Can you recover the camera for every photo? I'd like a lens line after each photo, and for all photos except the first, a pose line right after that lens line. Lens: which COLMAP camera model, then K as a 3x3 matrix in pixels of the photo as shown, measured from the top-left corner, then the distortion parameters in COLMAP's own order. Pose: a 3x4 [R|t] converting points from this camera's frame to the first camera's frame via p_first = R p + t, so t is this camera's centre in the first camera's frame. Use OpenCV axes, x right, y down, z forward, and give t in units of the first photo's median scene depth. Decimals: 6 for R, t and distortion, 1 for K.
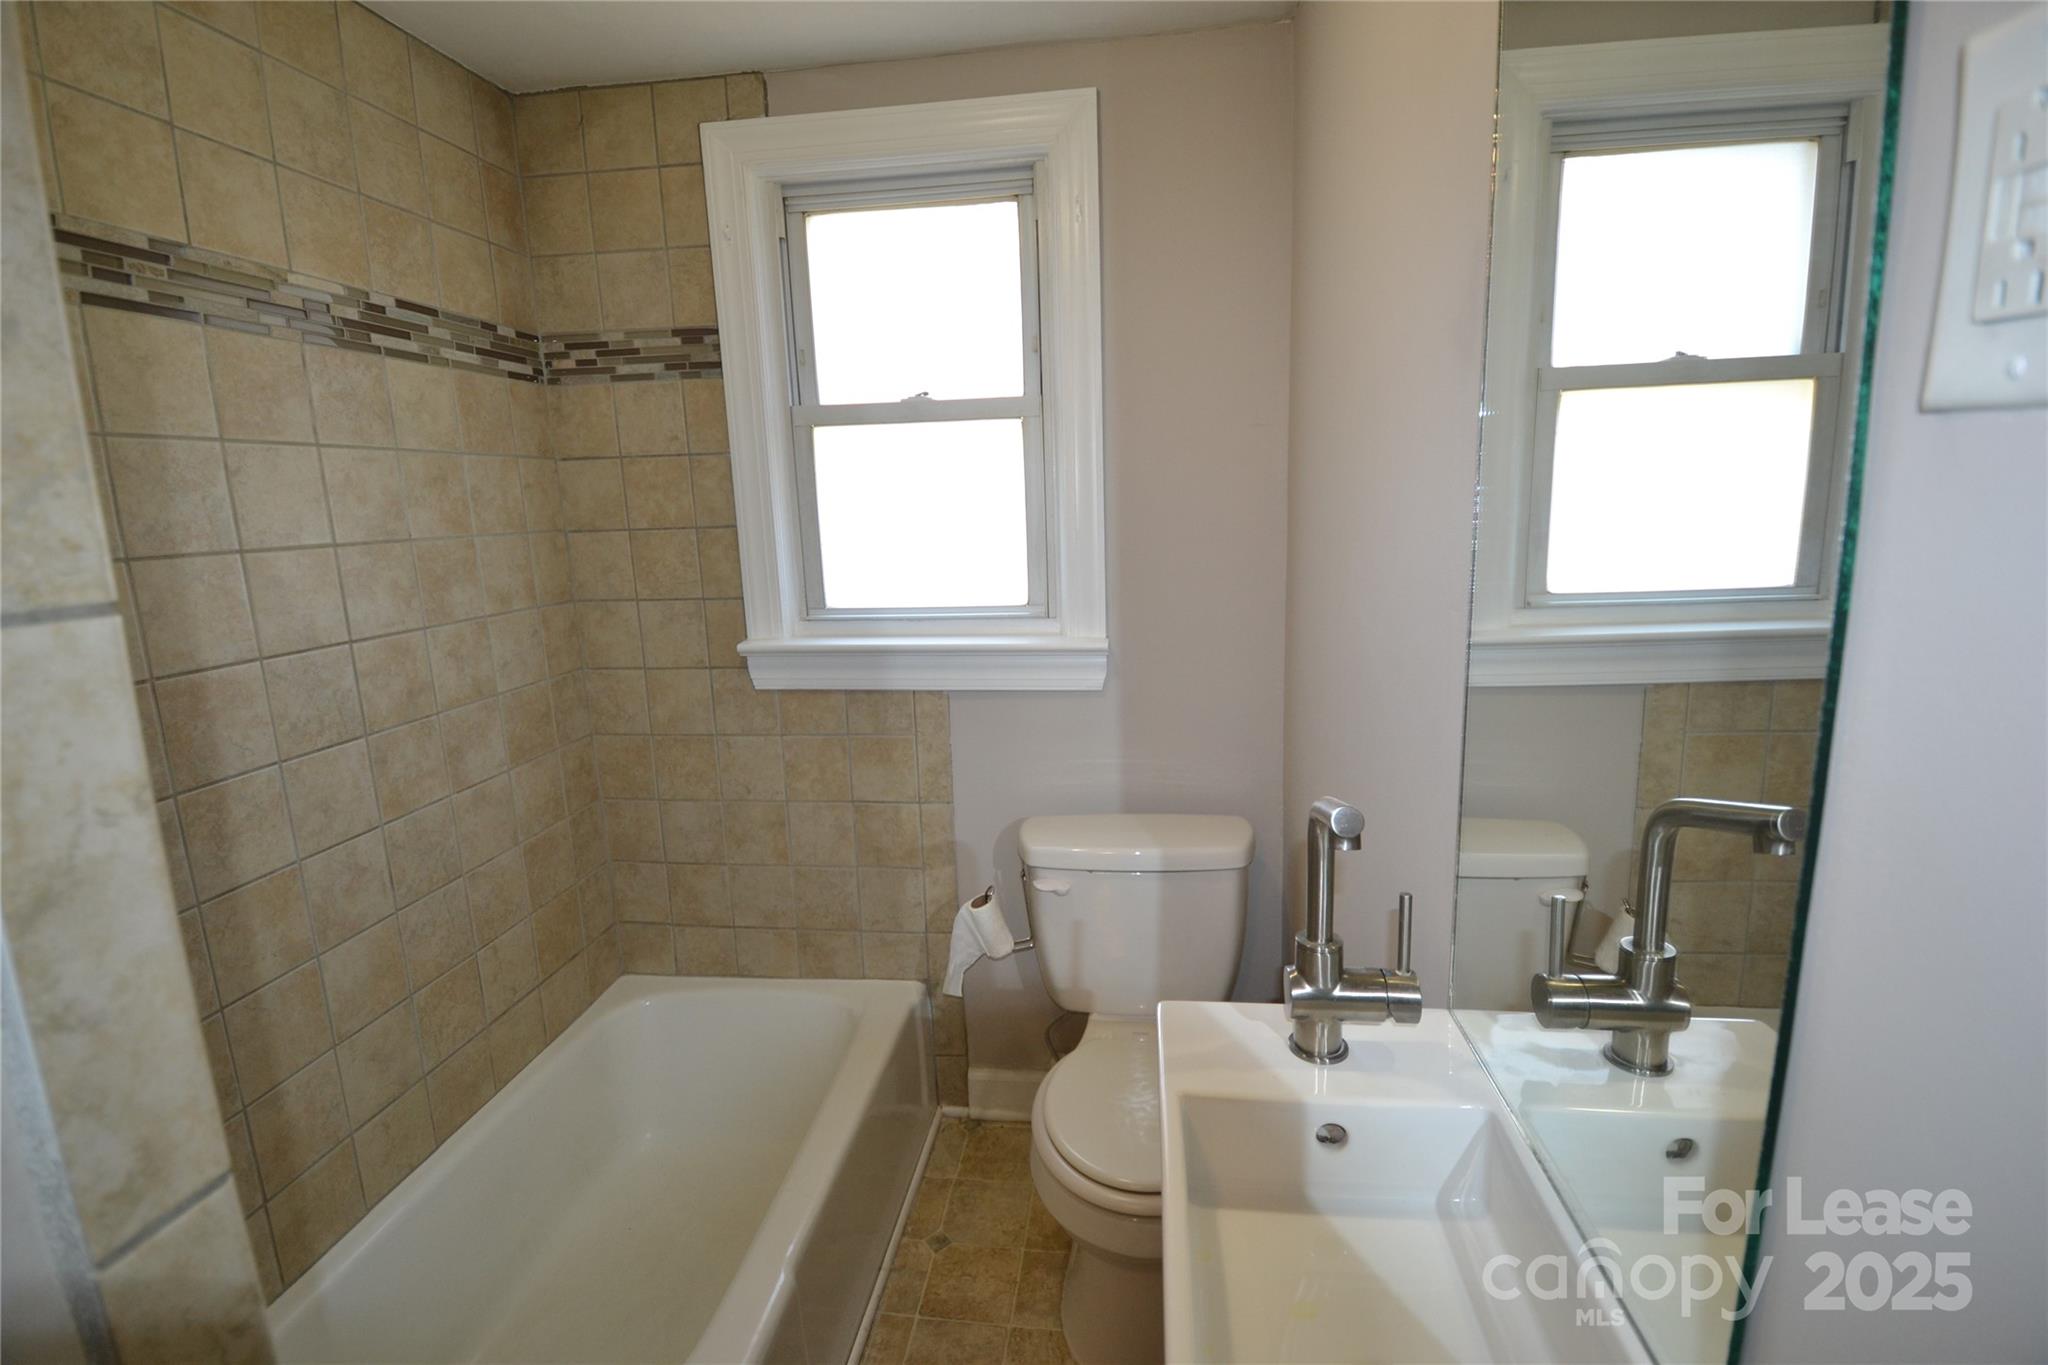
lens RADIAL K [[911.3, 0, 1025.7], [0, 911.3, 663.8], [0, 0, 1]] dist [0.025344, -0.029189]
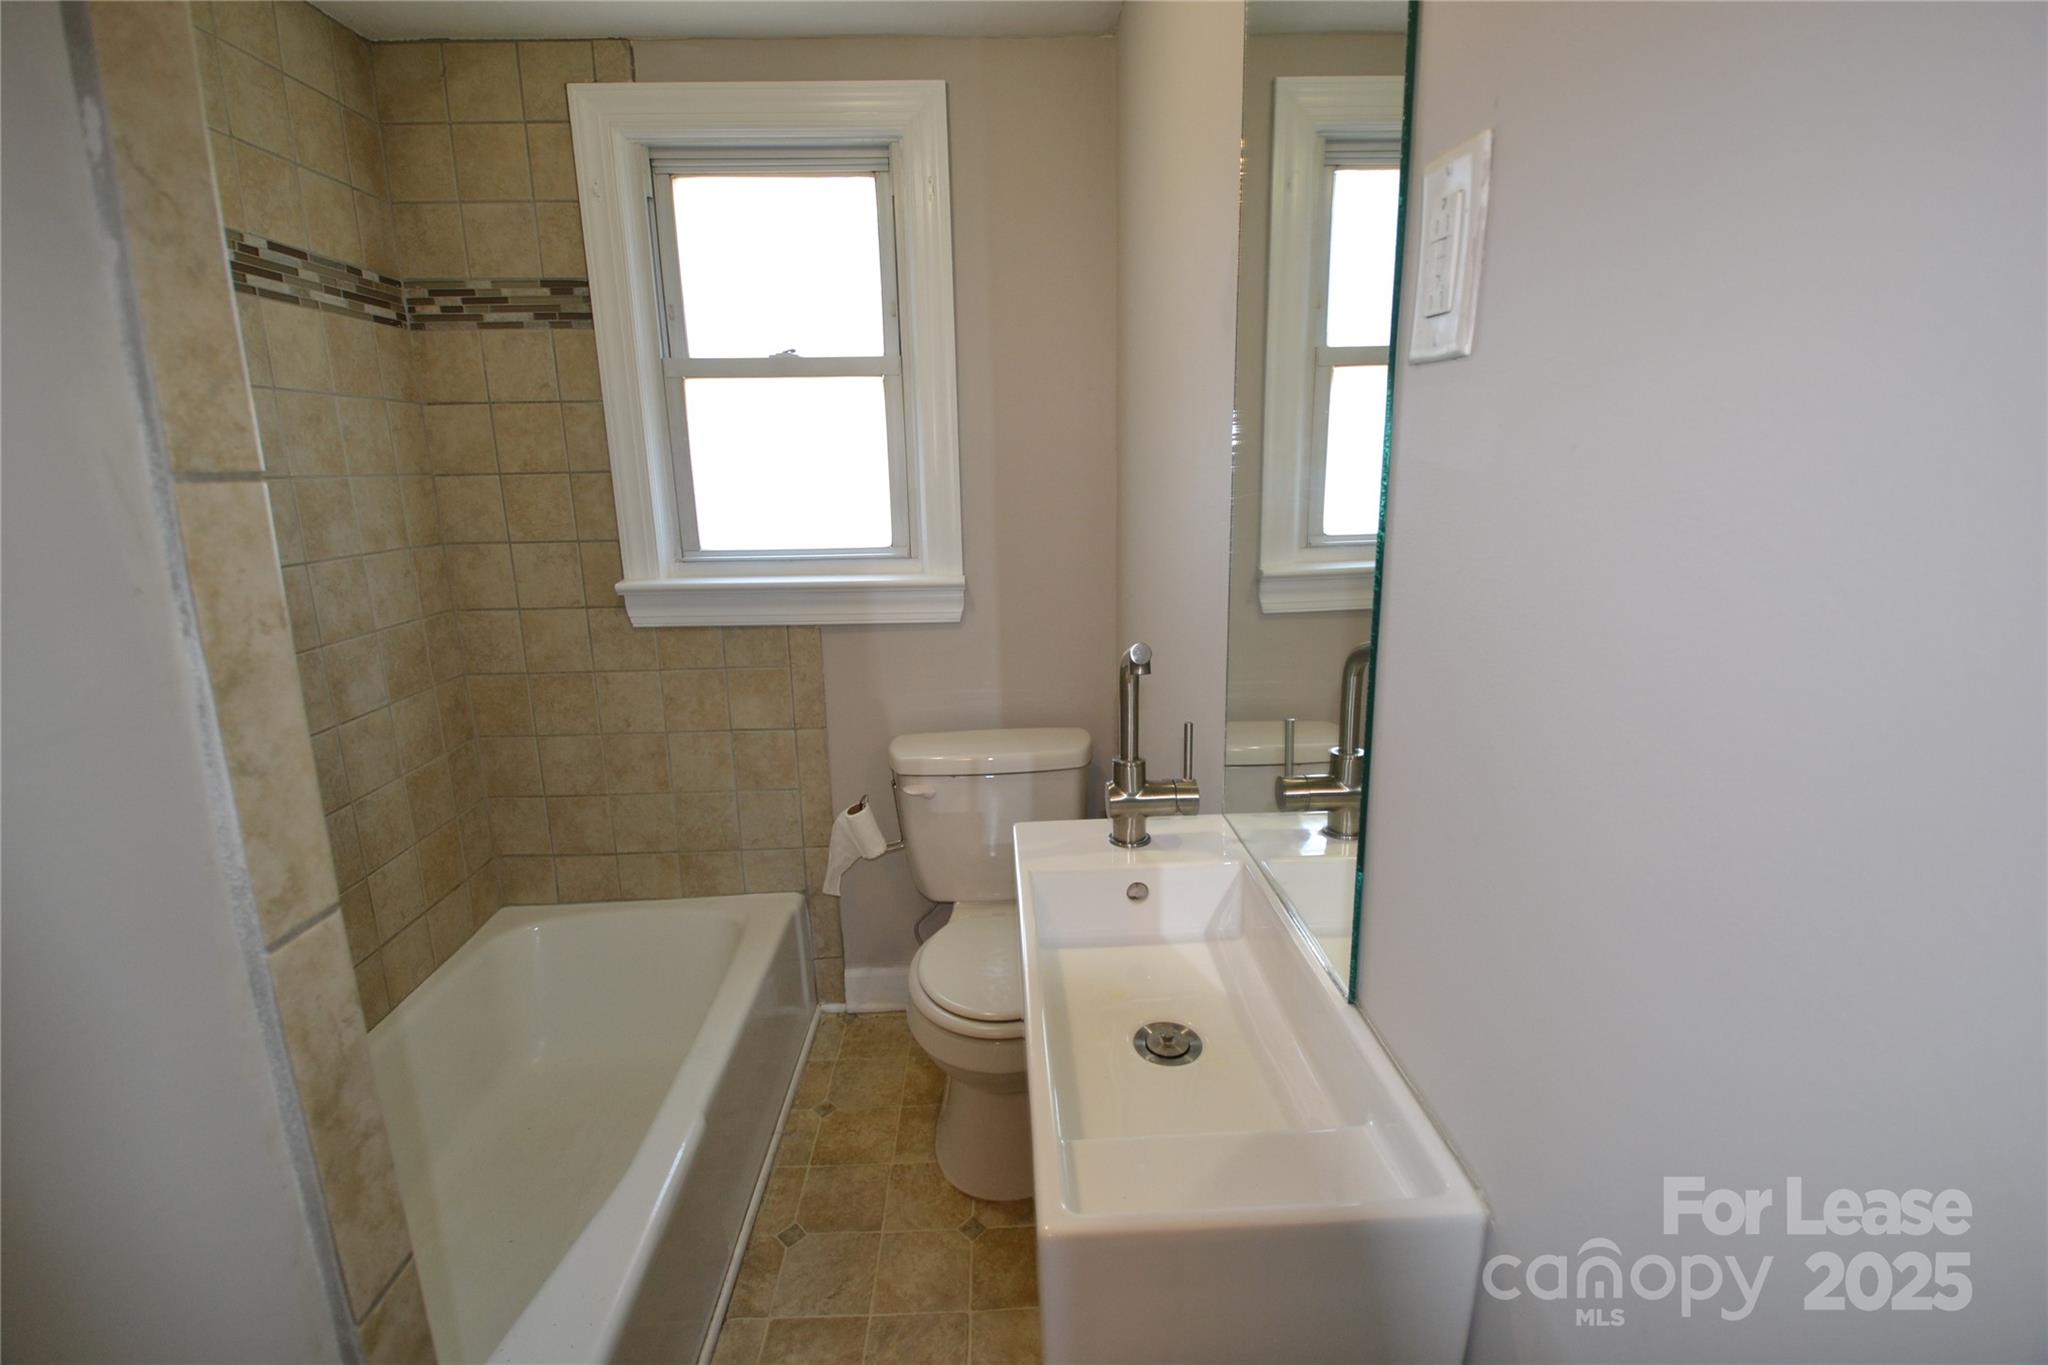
lens RADIAL K [[911.3, 0, 1025.7], [0, 911.3, 663.8], [0, 0, 1]] dist [0.025344, -0.029189]
pose [[0.986415, -0.021554, 0.162850, -0.021648], [0.016309, 0.999307, 0.033473, 0.045844], [-0.163458, -0.030363, 0.986083, -0.133548]]
